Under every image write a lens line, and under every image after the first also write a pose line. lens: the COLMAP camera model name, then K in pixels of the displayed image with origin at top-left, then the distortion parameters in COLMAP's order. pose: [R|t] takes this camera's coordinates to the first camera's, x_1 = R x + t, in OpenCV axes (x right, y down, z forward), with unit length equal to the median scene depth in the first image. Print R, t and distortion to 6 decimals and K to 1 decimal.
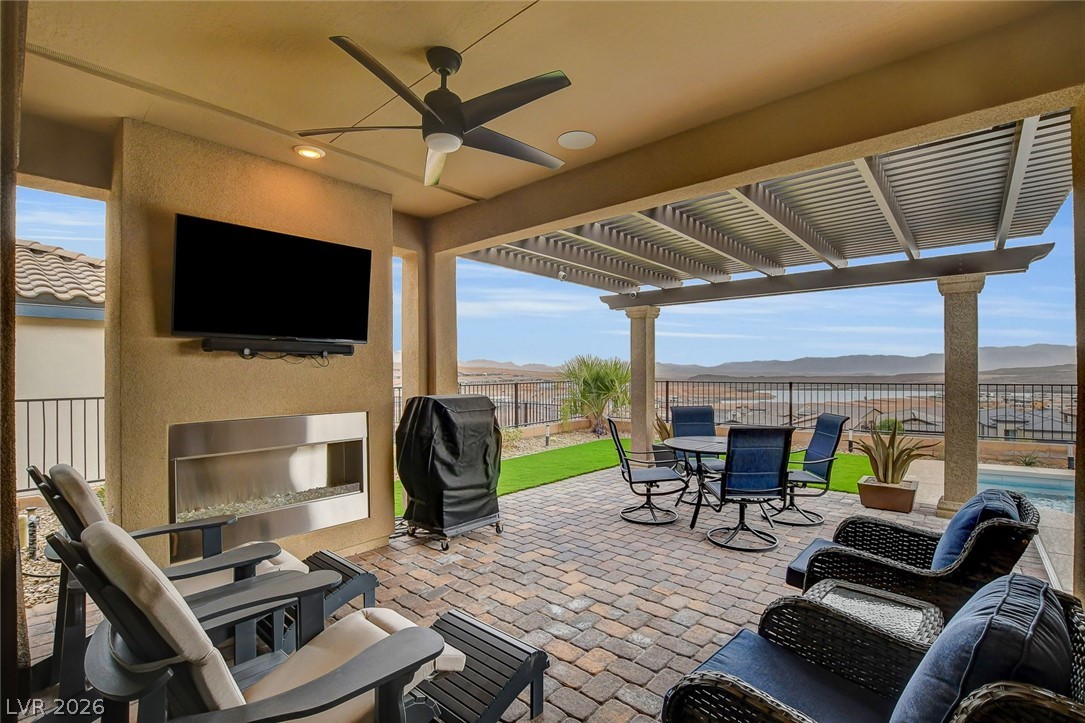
lens RADIAL K [[495.9, 0, 542.5], [0, 495.9, 361.5], [0, 0, 1]] dist [-0.030525, 0.001623]
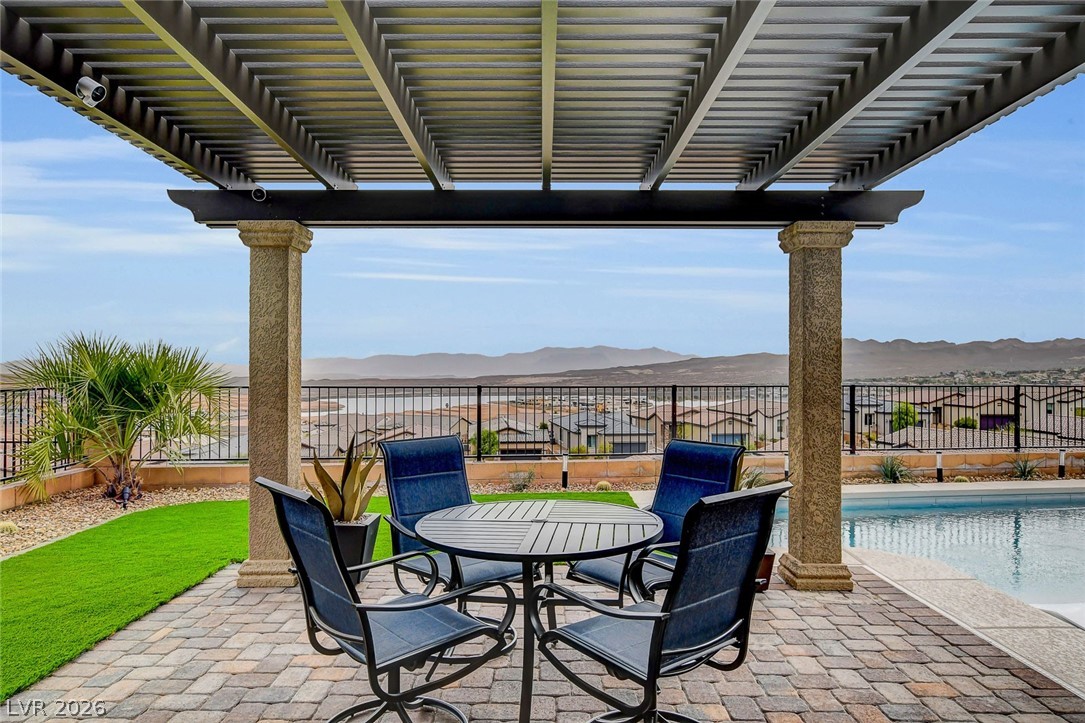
lens RADIAL K [[696.6, 0, 542.5], [0, 696.6, 361.5], [0, 0, 1]] dist [0.001997, 0.002915]
pose [[0.754339, 0.012605, 0.656364, -0.026411], [-0.015170, 0.999883, -0.001768, 0.010371], [-0.656310, -0.008623, 0.754442, 0.260402]]
